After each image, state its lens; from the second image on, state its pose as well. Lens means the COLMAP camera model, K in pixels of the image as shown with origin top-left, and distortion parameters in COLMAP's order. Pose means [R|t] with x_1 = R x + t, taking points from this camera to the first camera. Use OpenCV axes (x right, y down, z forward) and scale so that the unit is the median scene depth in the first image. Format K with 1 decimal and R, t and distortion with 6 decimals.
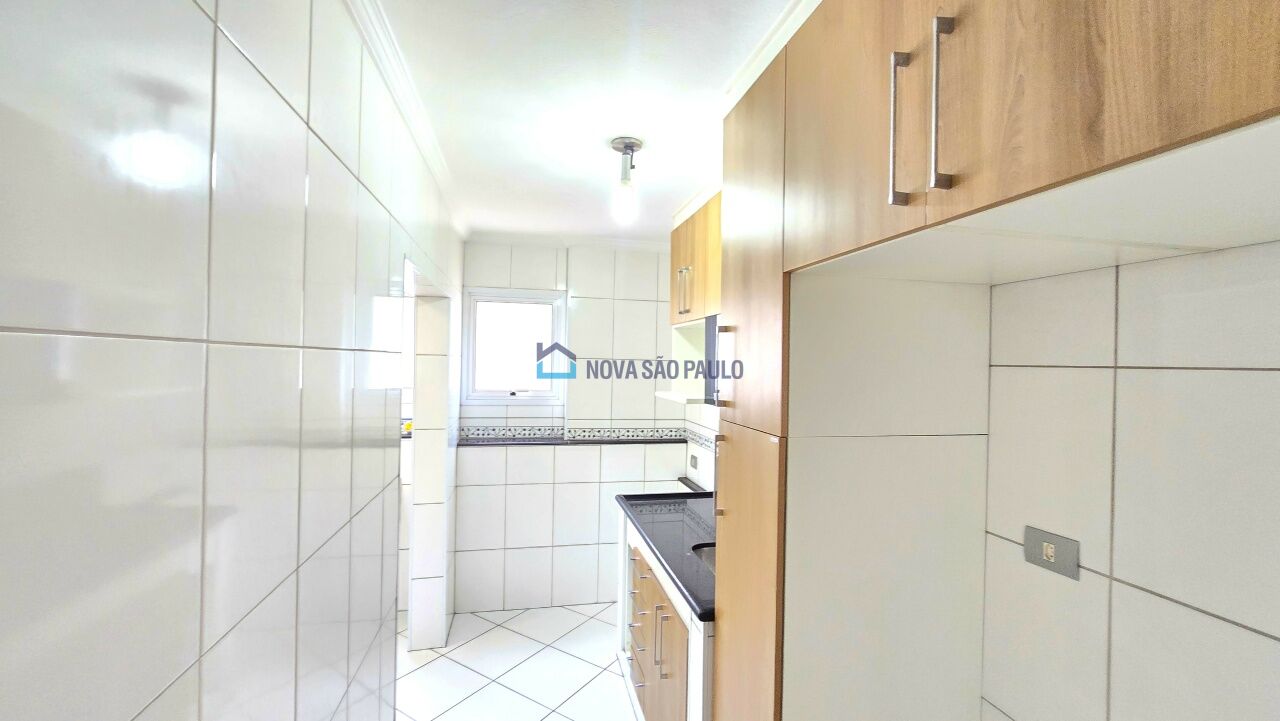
lens RADIAL K [[527.7, 0, 646.5], [0, 527.7, 367.7], [0, 0, 1]] dist [-0.007186, 0.000916]
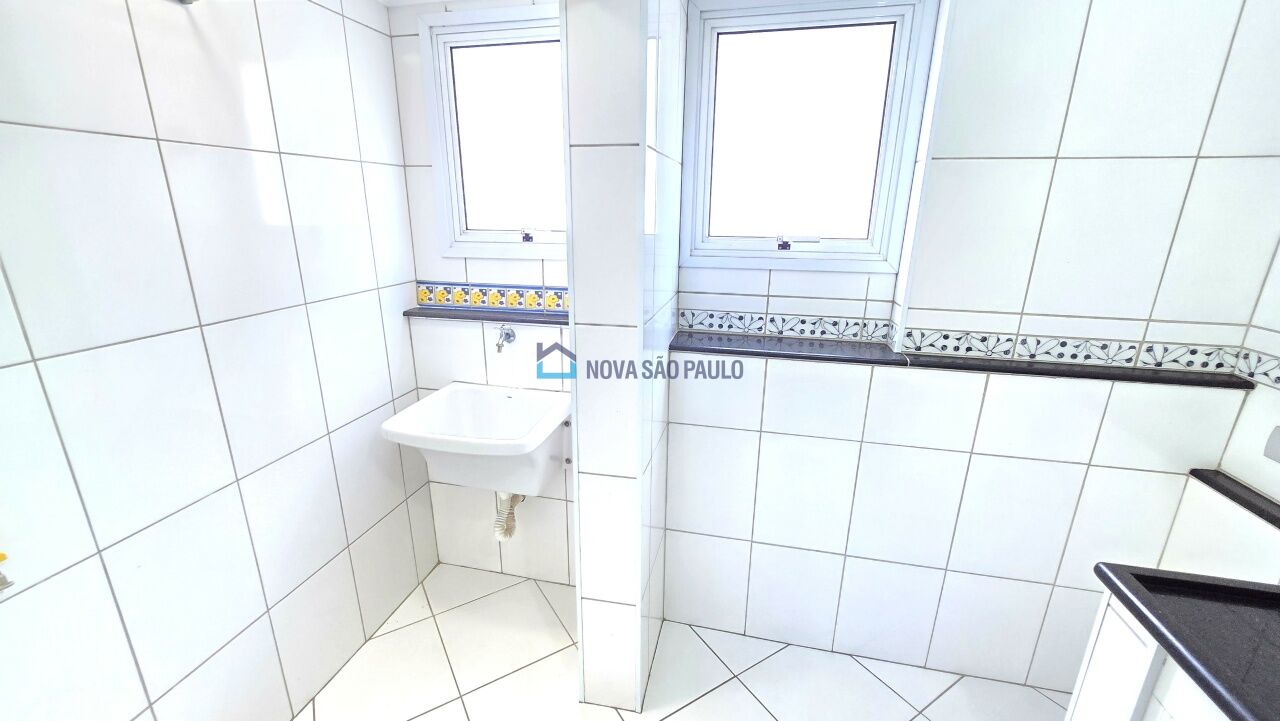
lens RADIAL K [[527.7, 0, 621.3], [0, 527.7, 357.7], [0, 0, 1]] dist [-0.007186, 0.000916]
pose [[0.896795, 0.111276, -0.428225, -0.171221], [0.014346, 0.960035, 0.279514, 0.011179], [0.442214, -0.256810, 0.859358, 0.504041]]
